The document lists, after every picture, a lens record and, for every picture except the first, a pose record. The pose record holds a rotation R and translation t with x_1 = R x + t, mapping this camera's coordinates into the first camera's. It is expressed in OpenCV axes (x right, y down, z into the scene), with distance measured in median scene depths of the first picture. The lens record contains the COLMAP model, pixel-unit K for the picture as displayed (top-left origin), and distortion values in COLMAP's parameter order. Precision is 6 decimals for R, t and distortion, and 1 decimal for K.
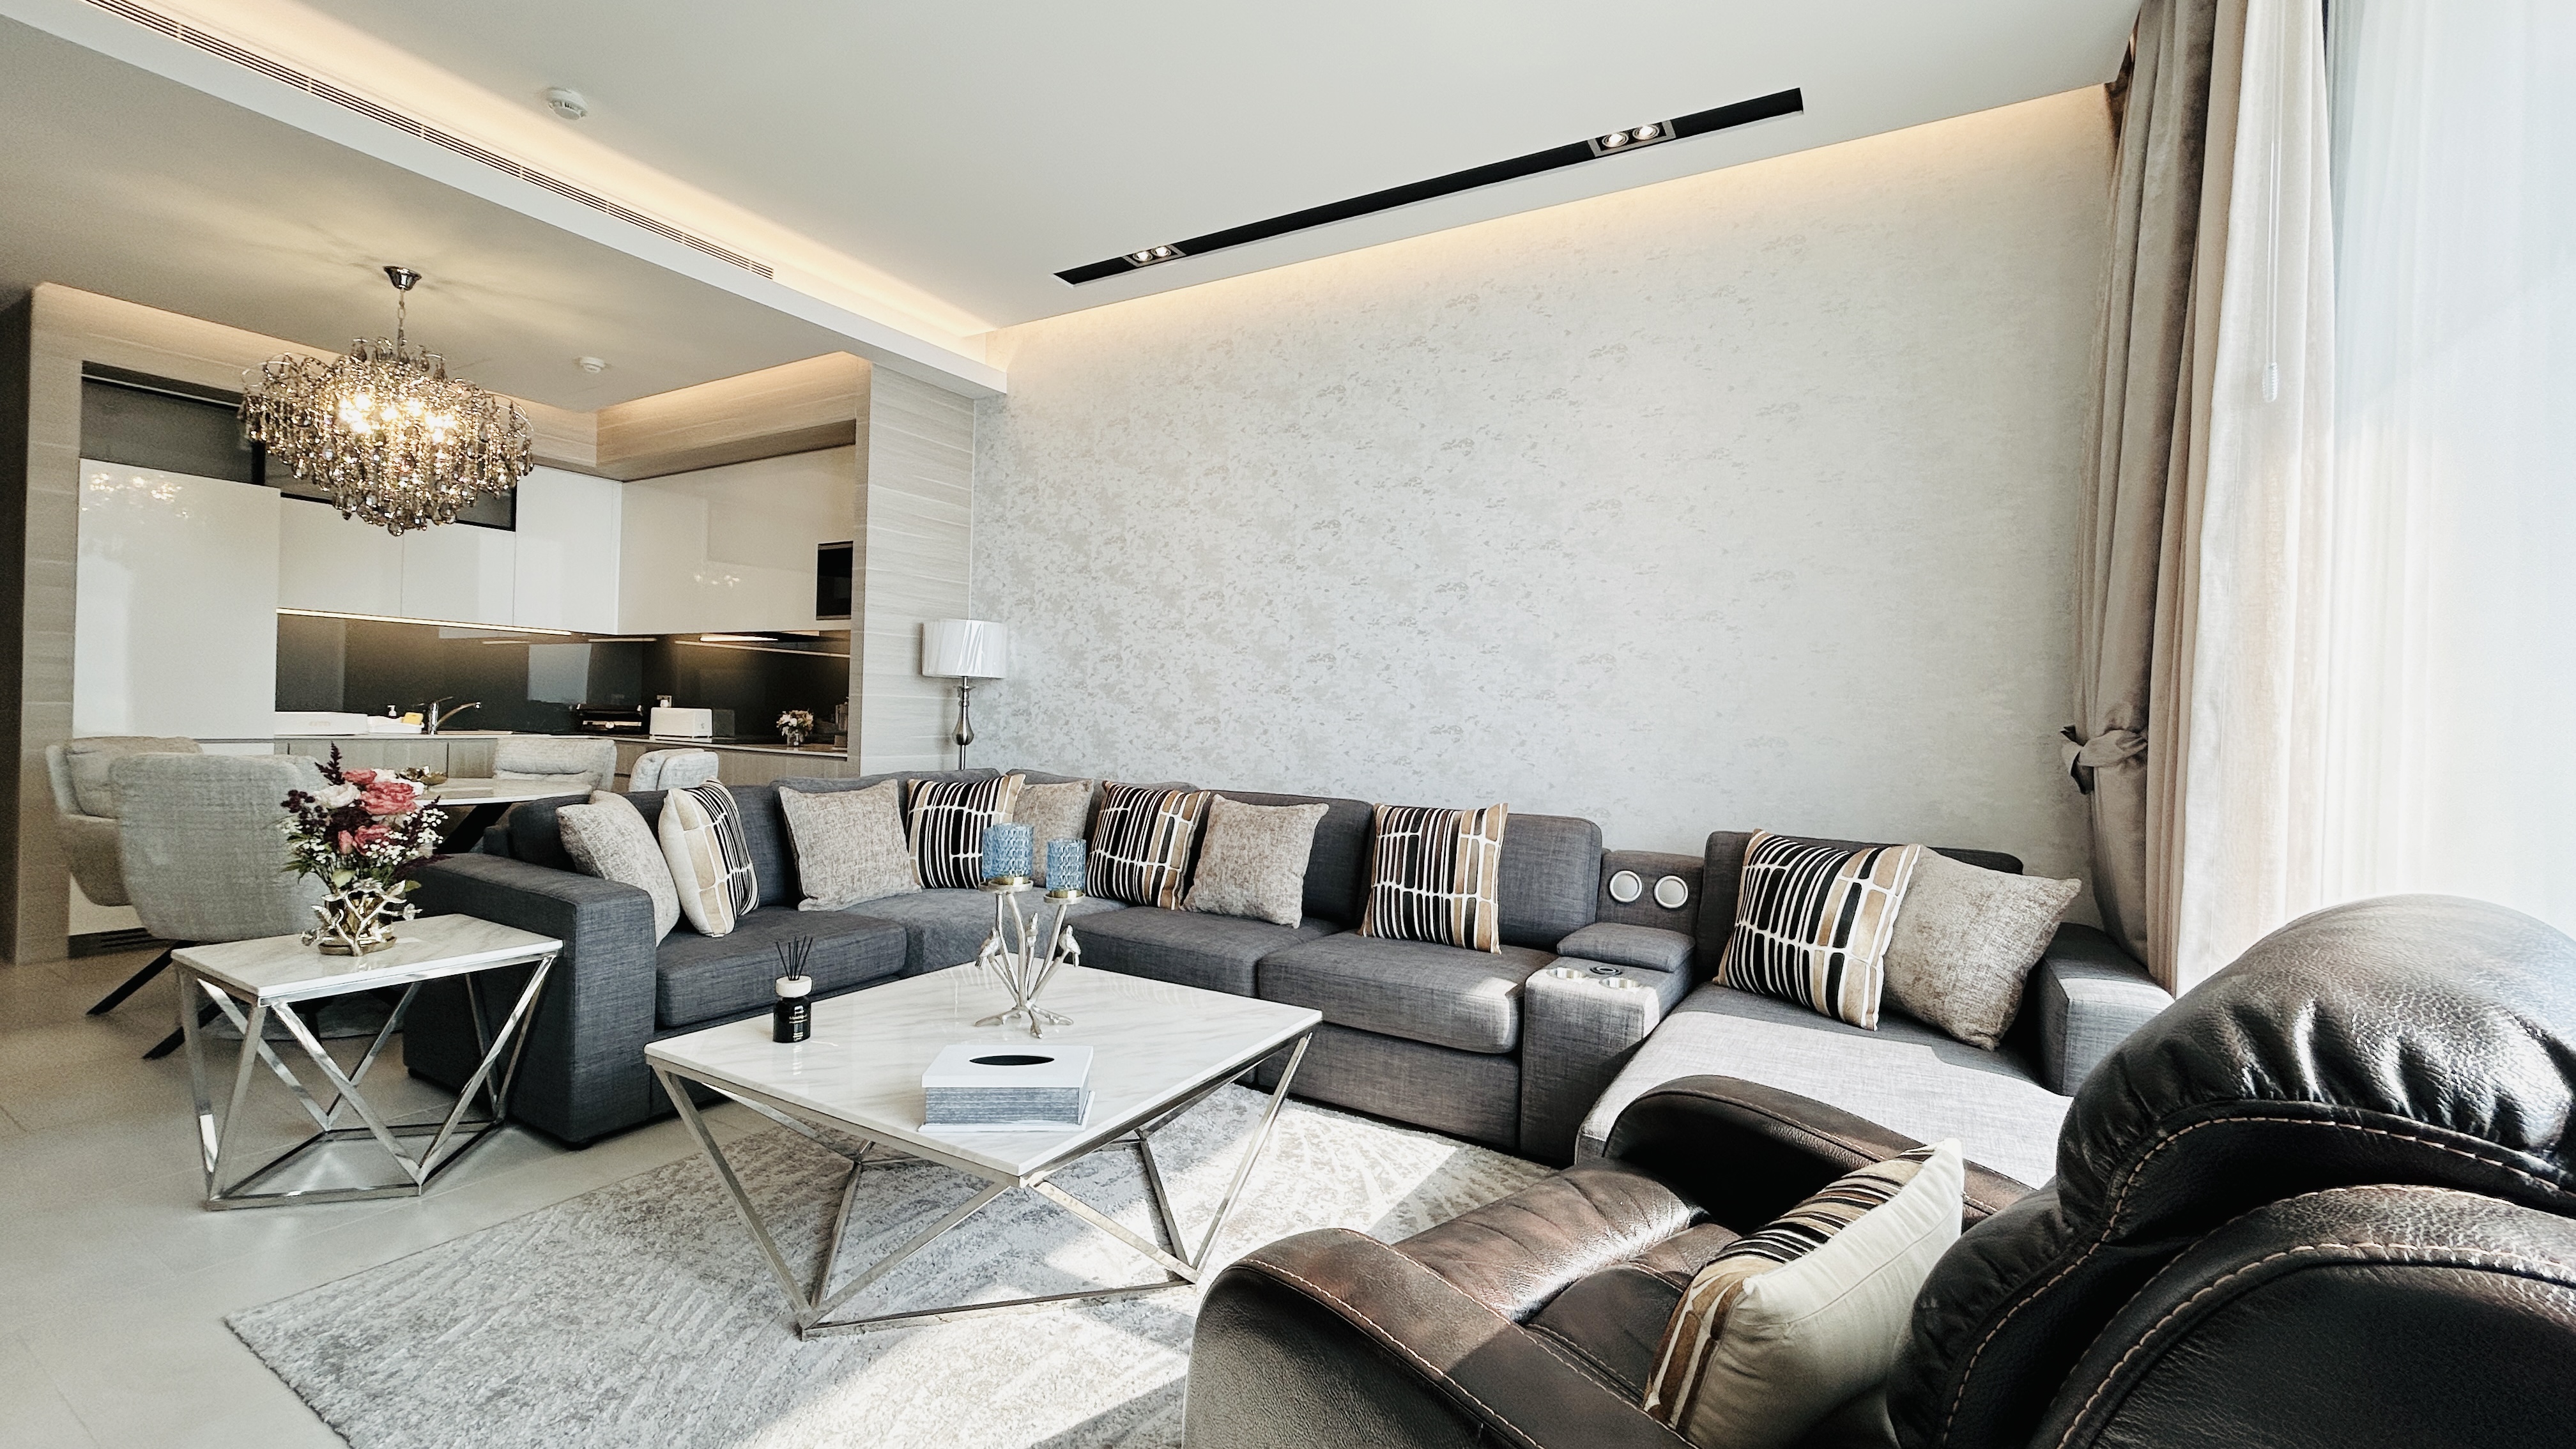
lens RADIAL K [[1000.6, 0, 1320.0], [0, 1000.6, 718.6], [0, 0, 1]] dist [-0.000794, -0.000064]
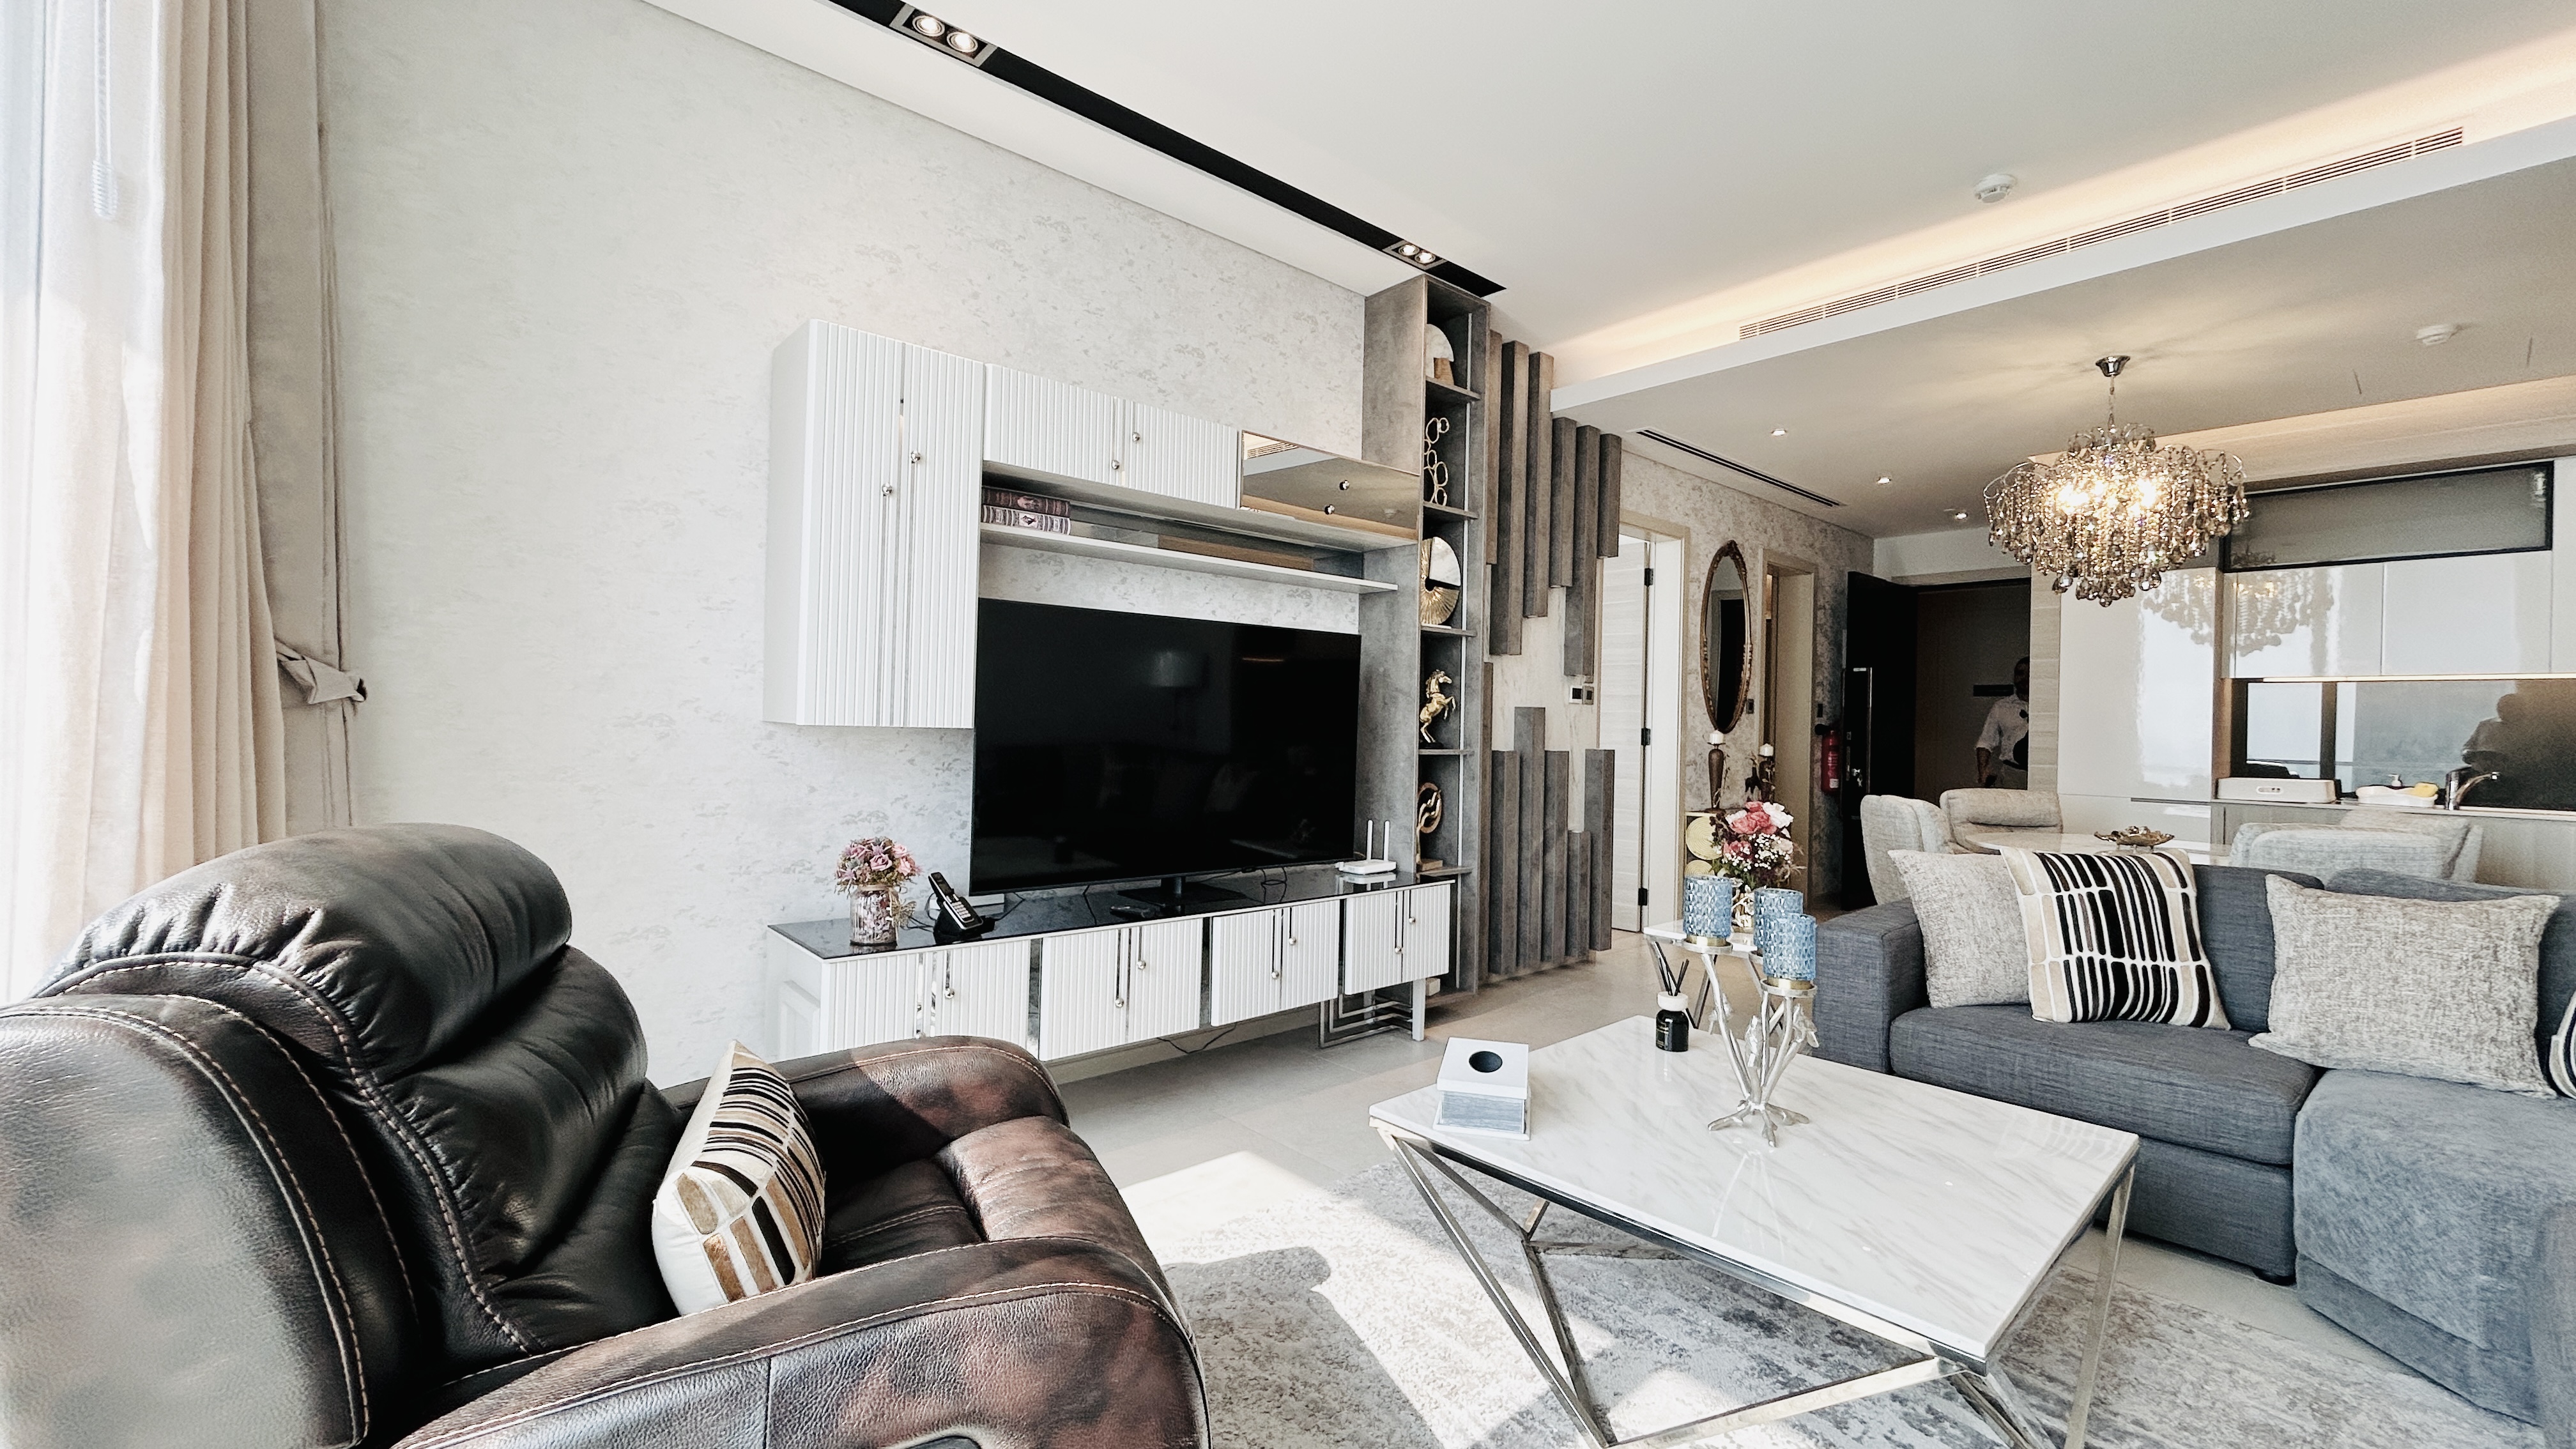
lens RADIAL K [[1032.2, 0, 1290.5], [0, 1032.2, 725.8], [0, 0, 1]] dist [0.001142, 0.000071]
pose [[-0.318420, -0.036586, -0.947243, 0.402023], [-0.033031, 0.999076, -0.027485, 0.003673], [0.947374, 0.022537, -0.319334, 0.537675]]
